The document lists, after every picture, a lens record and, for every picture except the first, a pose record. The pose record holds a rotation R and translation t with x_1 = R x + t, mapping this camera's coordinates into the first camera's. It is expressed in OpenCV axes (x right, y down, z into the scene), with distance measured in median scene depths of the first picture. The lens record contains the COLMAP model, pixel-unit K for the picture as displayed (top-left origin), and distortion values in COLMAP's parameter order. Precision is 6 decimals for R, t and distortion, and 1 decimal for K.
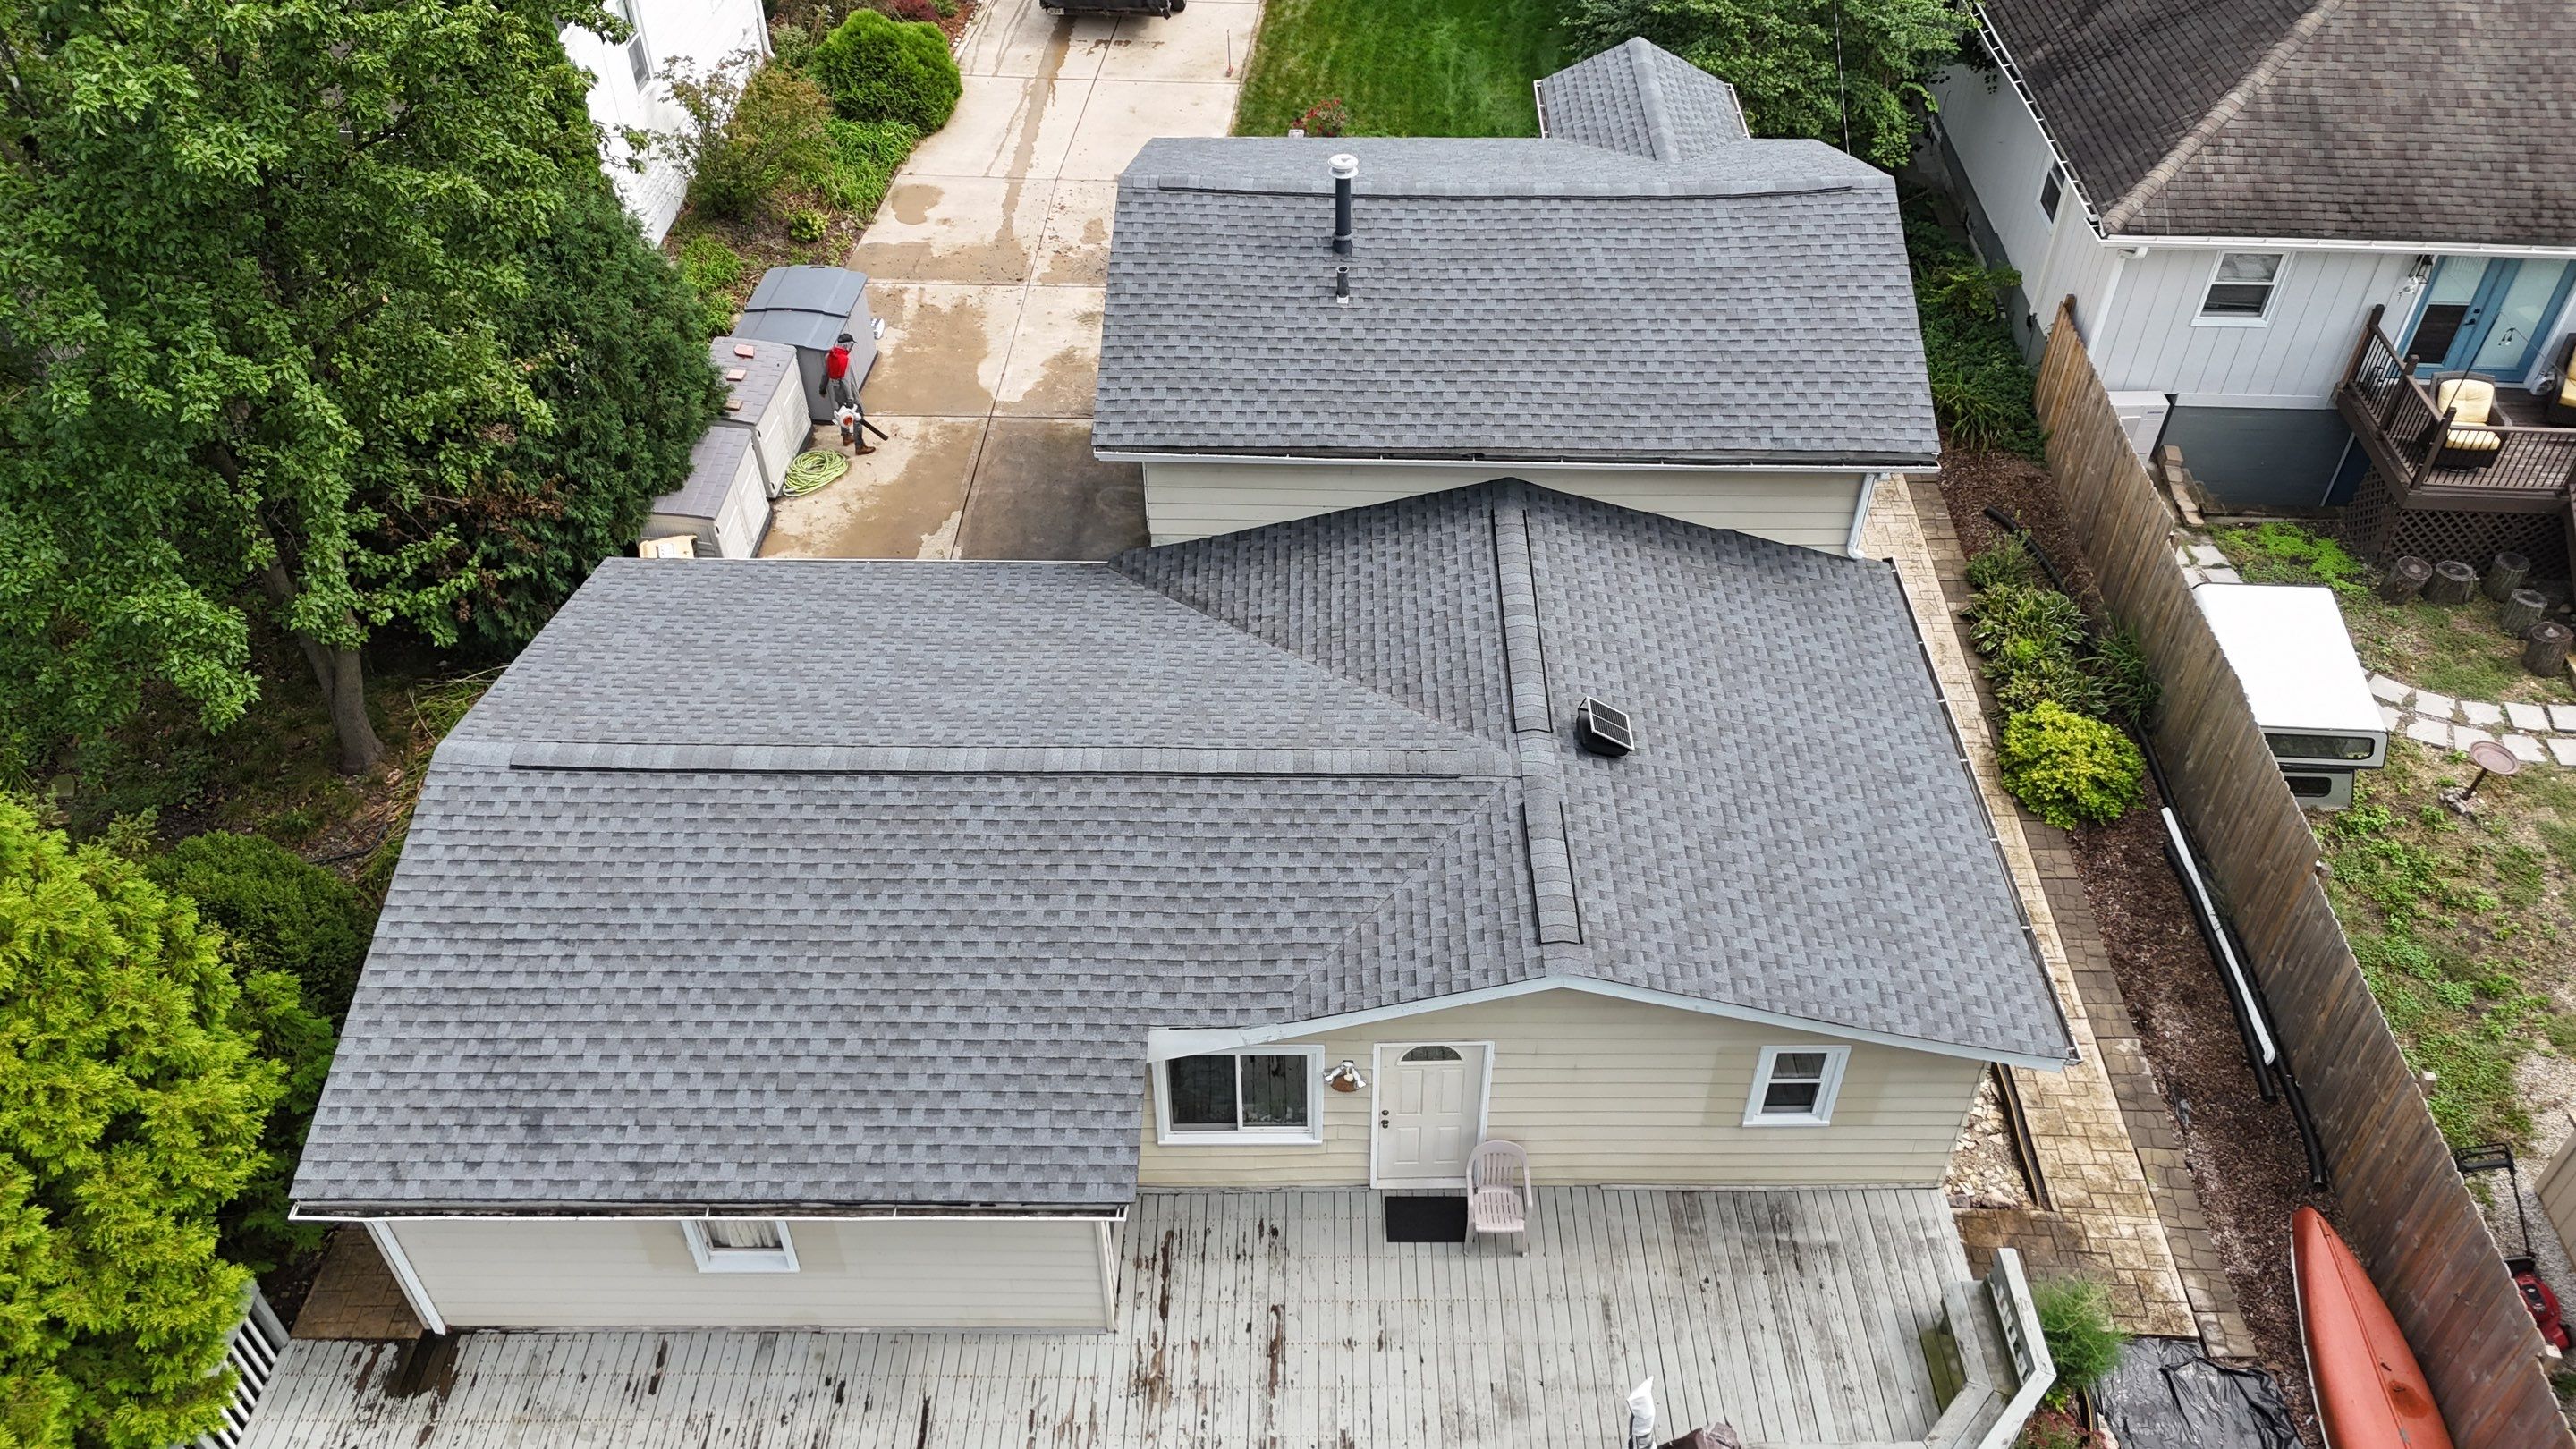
lens RADIAL K [[1862.4, 0, 1288.0], [0, 1862.4, 724.5], [0, 0, 1]] dist [0.130911, -0.175486]
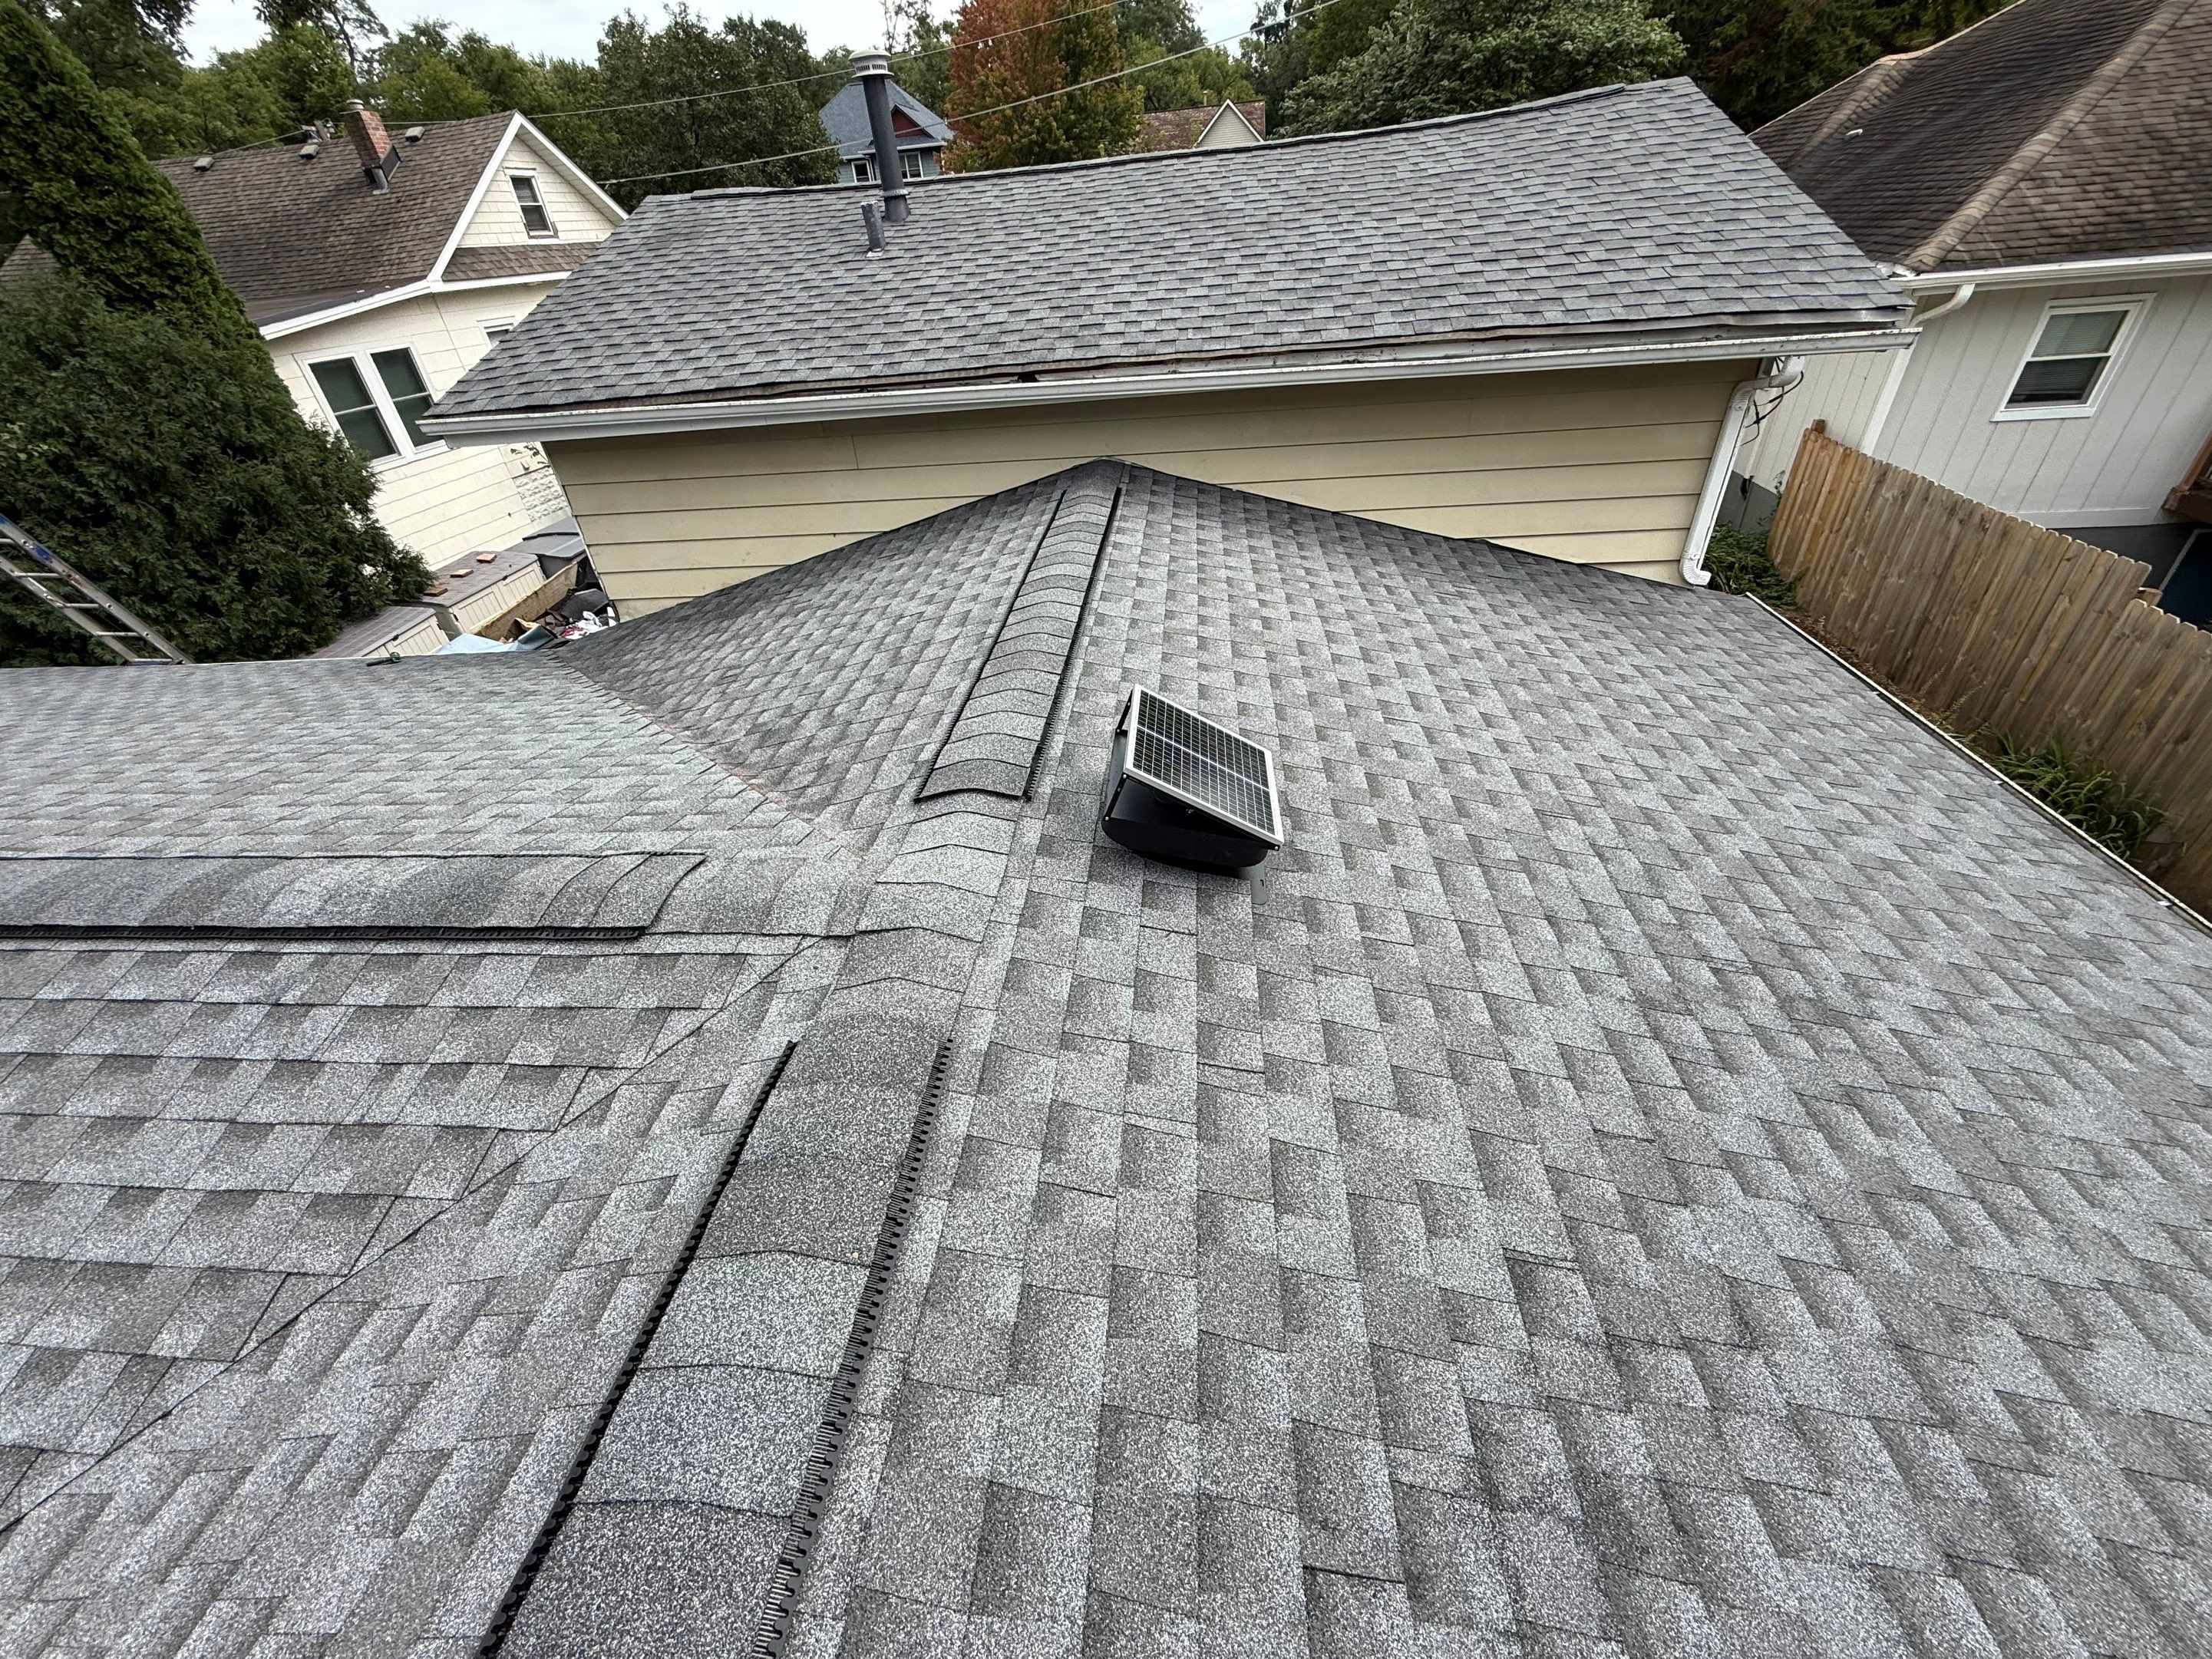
lens RADIAL K [[876.4, 0, 1094.6], [0, 876.4, 831.1], [0, 0, 1]] dist [-0.000186, 0.000066]
pose [[0.993404, -0.015759, -0.113575, 0.158268], [0.001897, 0.992634, -0.121136, 0.025747], [0.114648, 0.120122, 0.986117, 0.795625]]
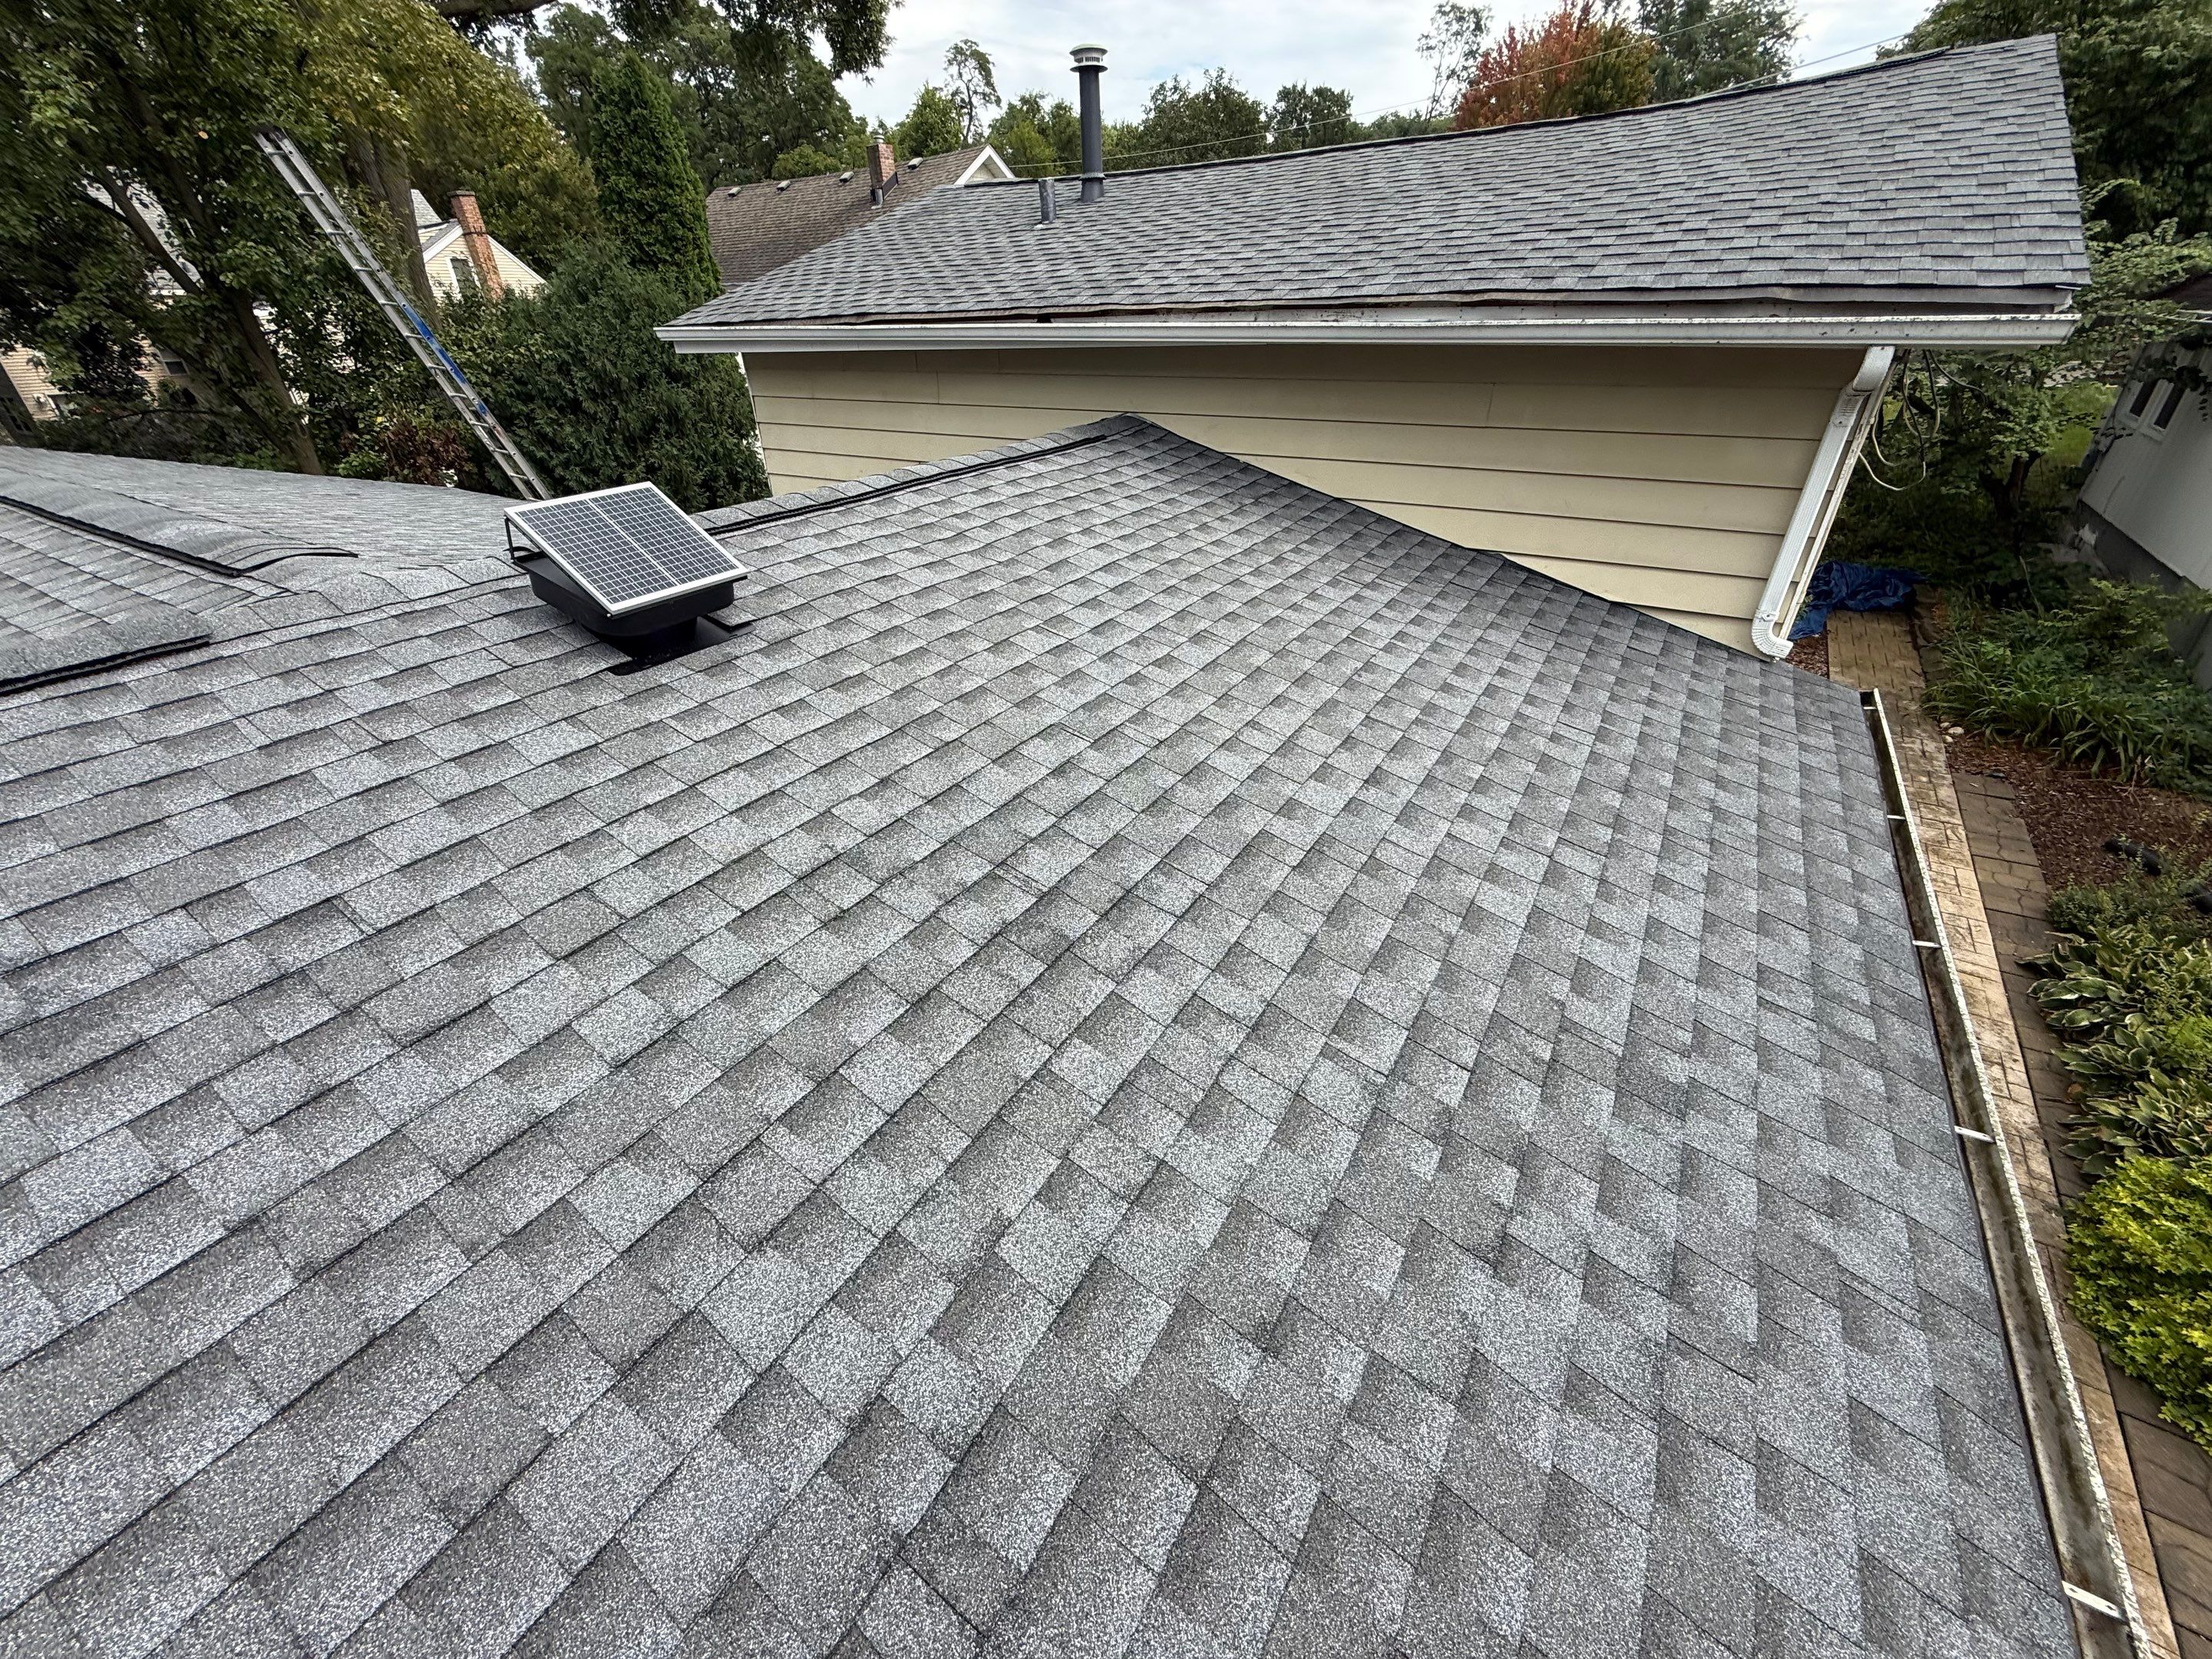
lens RADIAL K [[876.4, 0, 1094.6], [0, 876.4, 831.1], [0, 0, 1]] dist [-0.000186, 0.000066]
pose [[0.847100, 0.254289, -0.466647, 0.304289], [-0.336842, 0.936089, -0.101365, 0.032644], [0.411047, 0.243053, 0.878616, 0.842517]]
